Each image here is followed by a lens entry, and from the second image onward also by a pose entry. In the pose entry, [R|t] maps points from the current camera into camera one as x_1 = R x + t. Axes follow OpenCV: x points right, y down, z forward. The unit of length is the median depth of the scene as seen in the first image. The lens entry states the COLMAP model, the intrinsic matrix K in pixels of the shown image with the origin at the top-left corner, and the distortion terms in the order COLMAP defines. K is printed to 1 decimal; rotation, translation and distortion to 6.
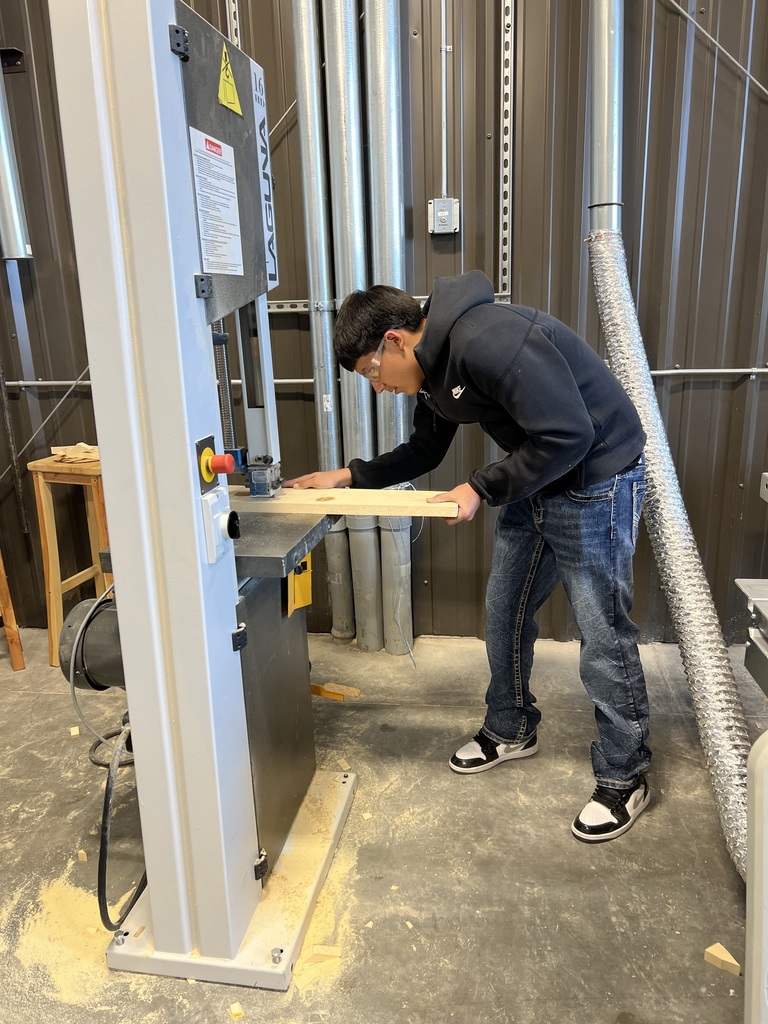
lens RADIAL K [[773.6, 0, 384.0], [0, 773.6, 512.0], [0, 0, 1]] dist [-0.004940, -0.006216]
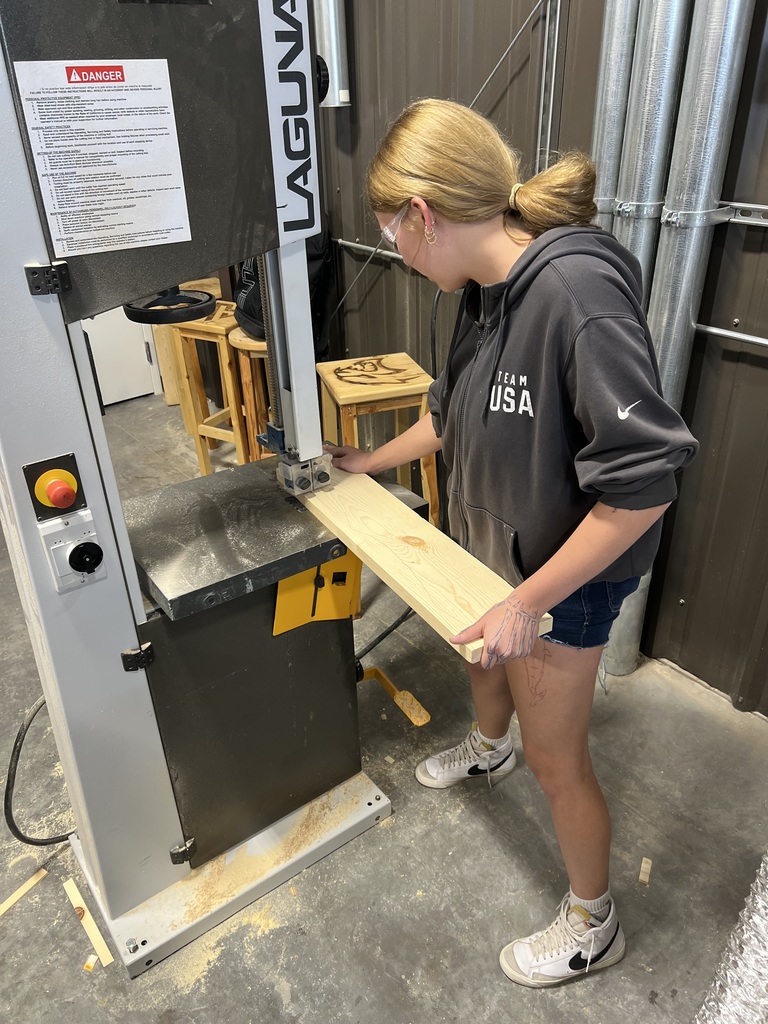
lens RADIAL K [[773.6, 0, 384.0], [0, 773.6, 512.0], [0, 0, 1]] dist [-0.004940, -0.006216]
pose [[0.723476, 0.357495, -0.590576, 0.424060], [-0.187890, 0.925147, 0.329850, -0.298205], [0.664289, -0.127675, 0.736491, 0.467129]]
